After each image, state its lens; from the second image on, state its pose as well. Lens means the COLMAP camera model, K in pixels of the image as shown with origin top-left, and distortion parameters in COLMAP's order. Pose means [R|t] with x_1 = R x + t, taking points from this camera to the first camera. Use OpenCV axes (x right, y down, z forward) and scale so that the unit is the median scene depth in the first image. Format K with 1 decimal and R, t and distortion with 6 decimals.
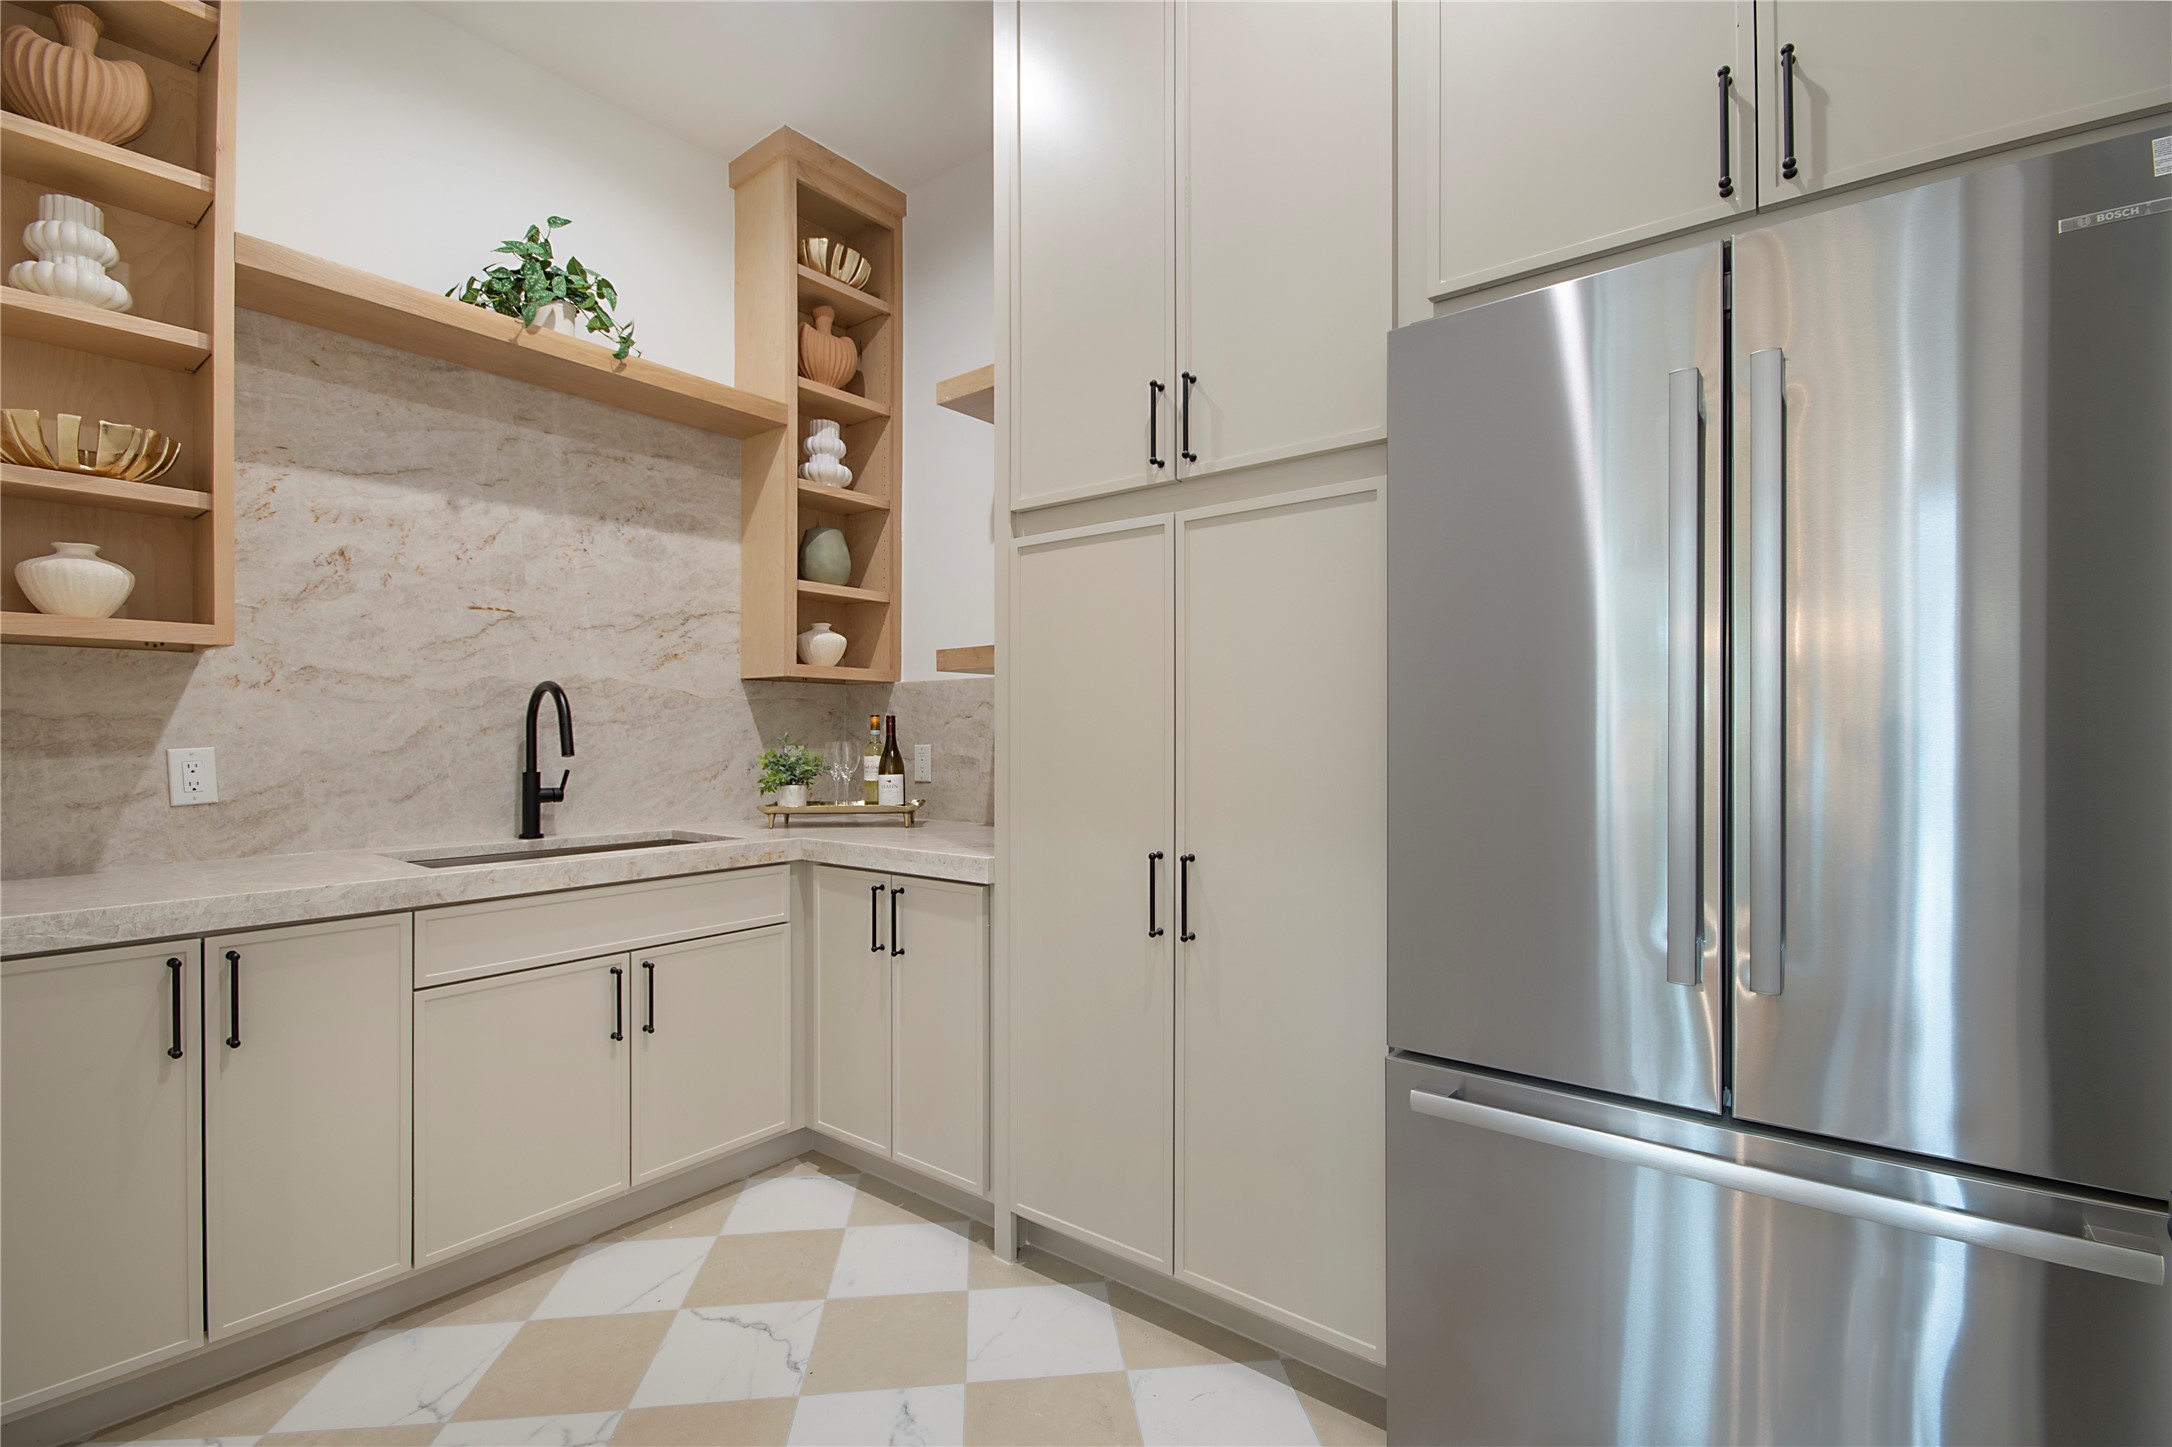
lens RADIAL K [[961.2, 0, 1094.7], [0, 961.2, 722.9], [0, 0, 1]] dist [0.002605, -0.007935]
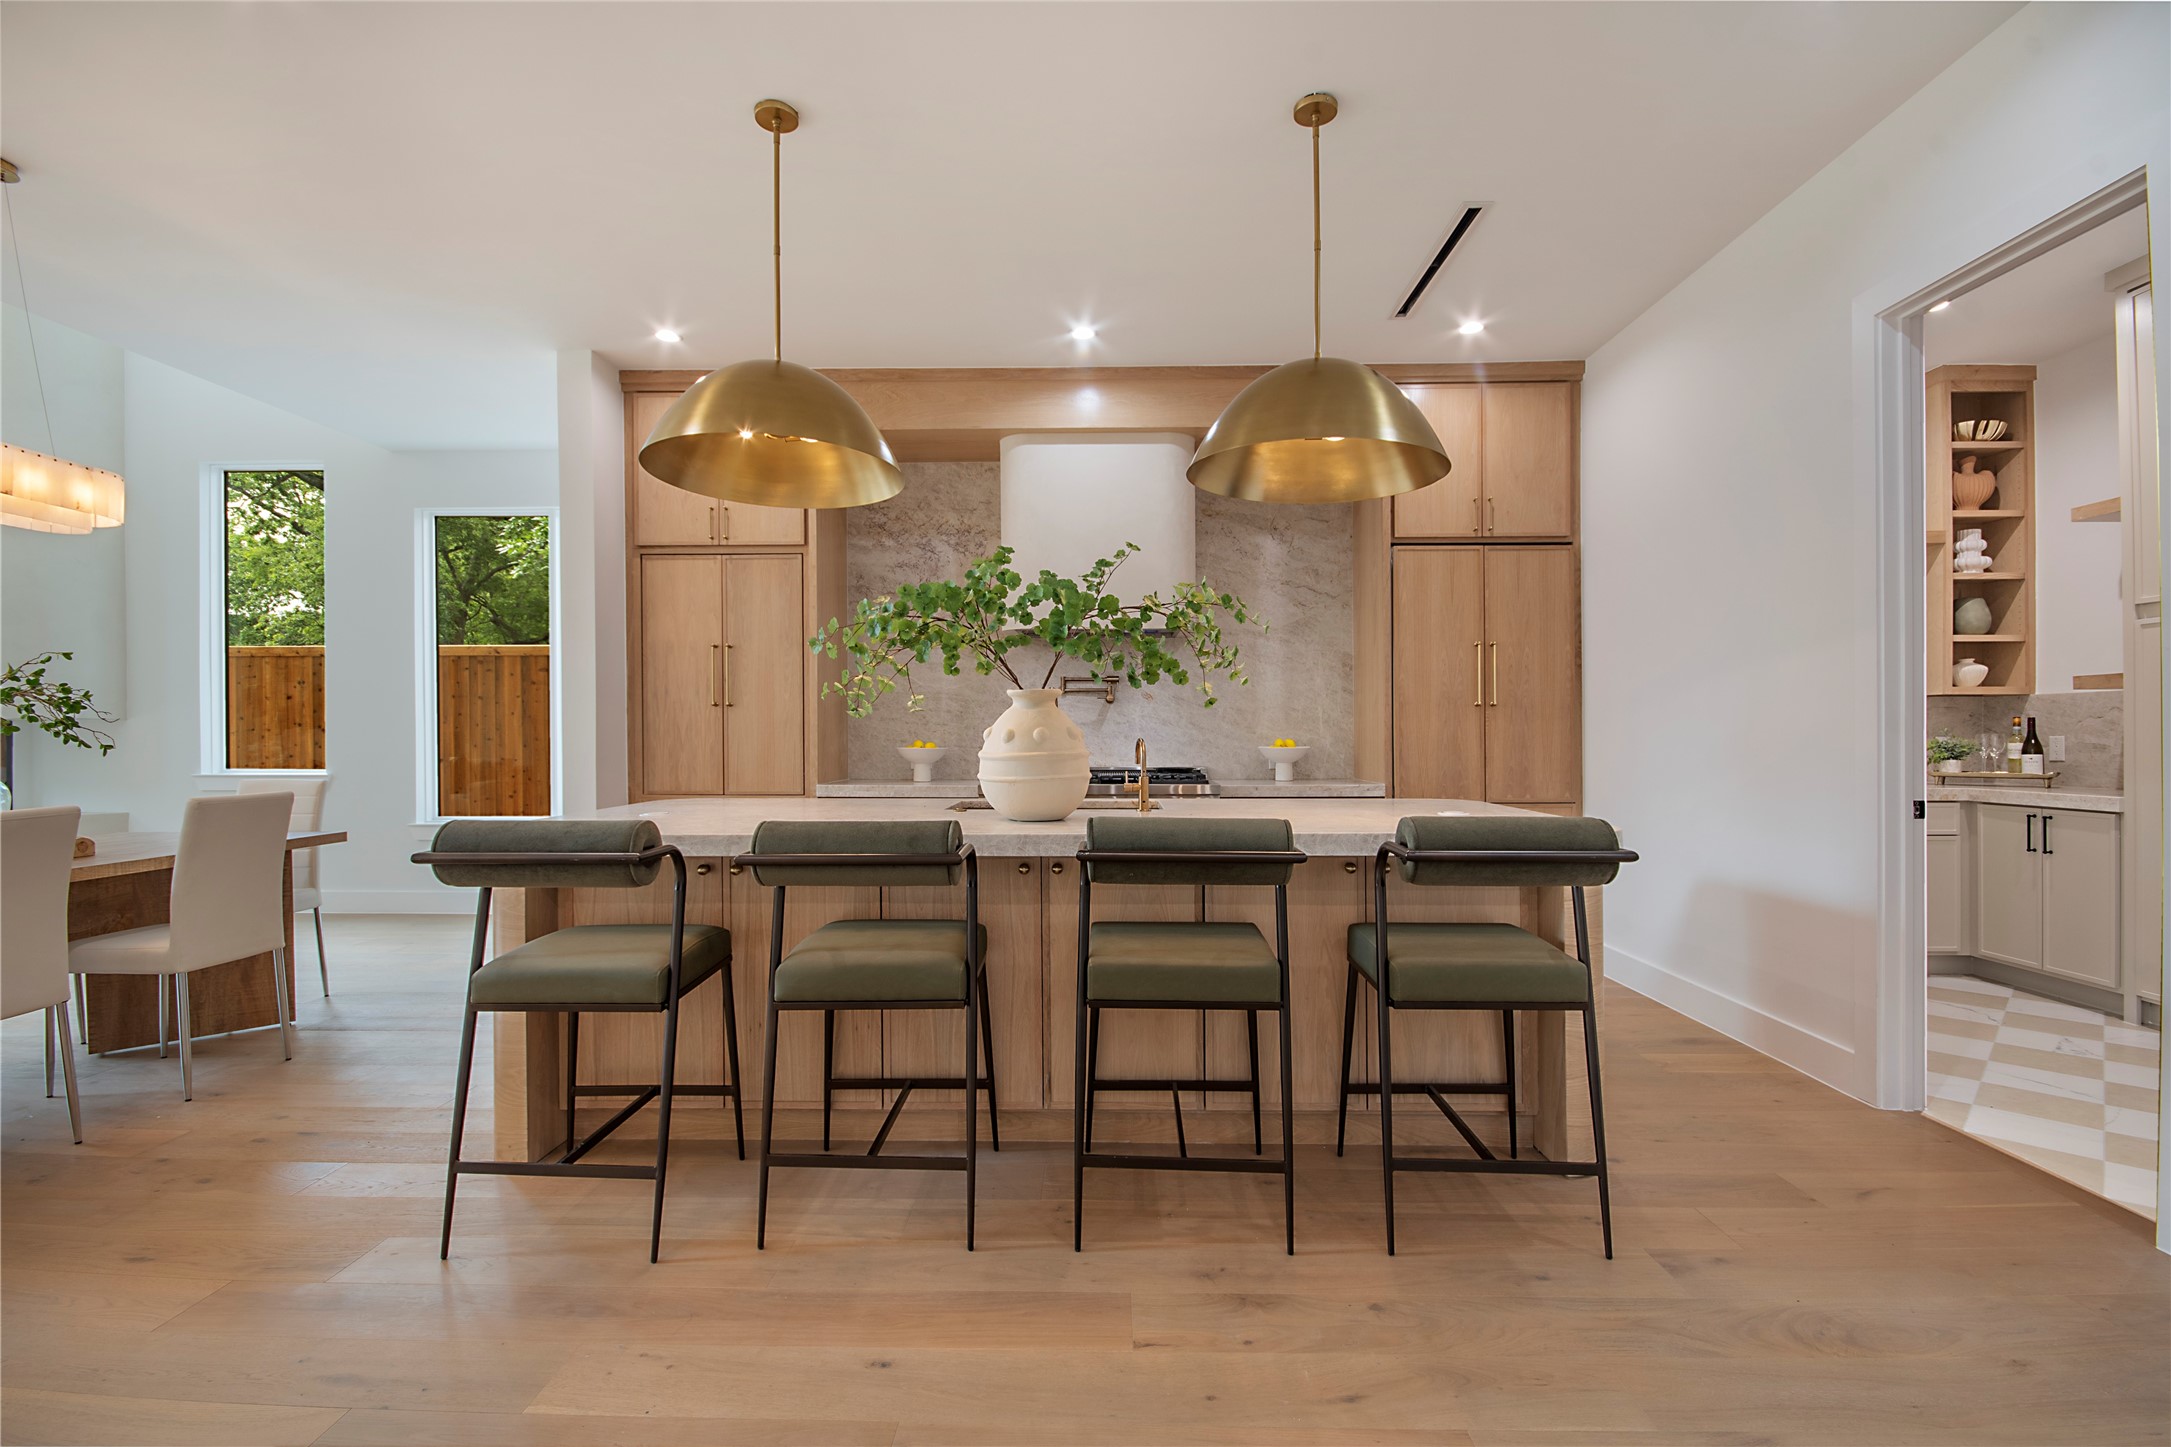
lens RADIAL K [[960.8, 0, 1103.7], [0, 960.8, 734.0], [0, 0, 1]] dist [0.002605, -0.007935]
pose [[0.602138, -0.001885, -0.798390, 0.120679], [0.011265, 0.999918, 0.006136, -0.006774], [0.798313, -0.012688, 0.602110, -1.128317]]
